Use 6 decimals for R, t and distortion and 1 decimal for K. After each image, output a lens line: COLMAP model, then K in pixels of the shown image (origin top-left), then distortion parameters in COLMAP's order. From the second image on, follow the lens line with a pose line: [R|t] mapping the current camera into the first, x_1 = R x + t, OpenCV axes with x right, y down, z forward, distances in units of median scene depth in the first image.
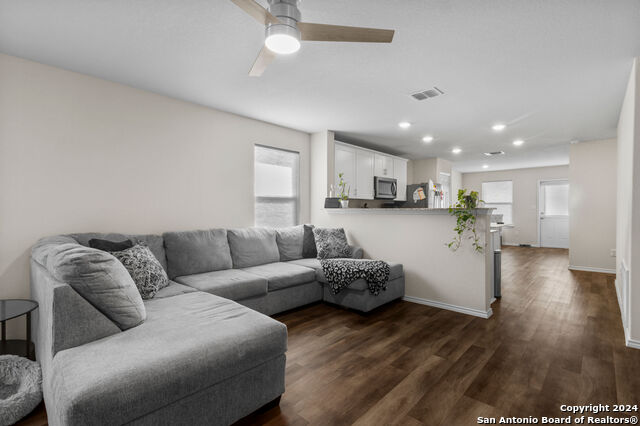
lens RADIAL K [[300.3, 0, 323.3], [0, 300.3, 211.7], [0, 0, 1]] dist [0.012701, -0.000392]
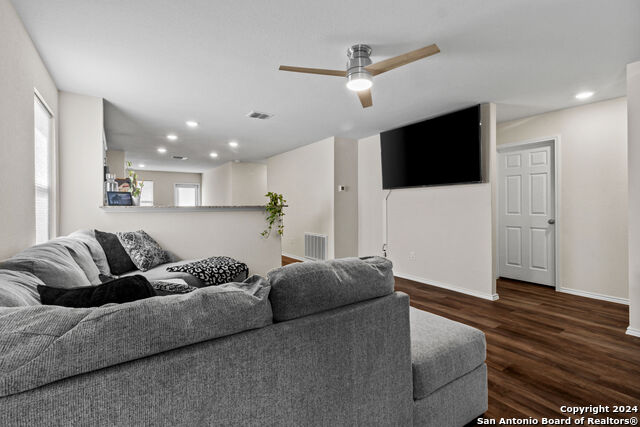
lens RADIAL K [[300.3, 0, 318.8], [0, 300.3, 208.4], [0, 0, 1]] dist [0.012701, -0.000392]
pose [[0.237811, -0.009057, 0.971269, -0.627160], [0.014987, 0.999872, 0.005654, -0.002186], [-0.971196, 0.013212, 0.237917, 0.356298]]
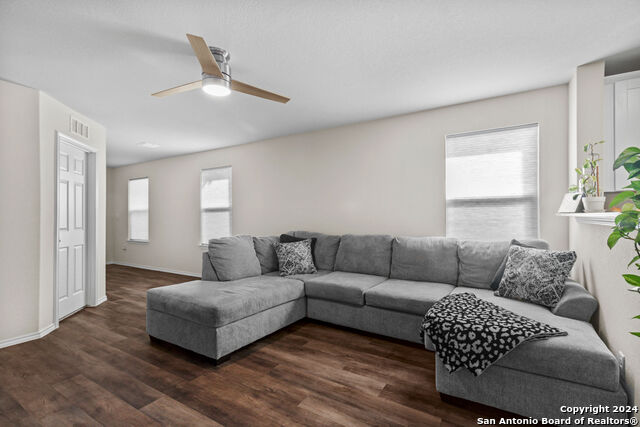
lens RADIAL K [[300.3, 0, 322.7], [0, 300.3, 214.4], [0, 0, 1]] dist [0.012701, -0.000392]
pose [[0.181403, -0.007317, -0.983382, 0.496873], [-0.002088, 0.999967, -0.007826, -0.003925], [0.983407, 0.003473, 0.181382, 0.490615]]
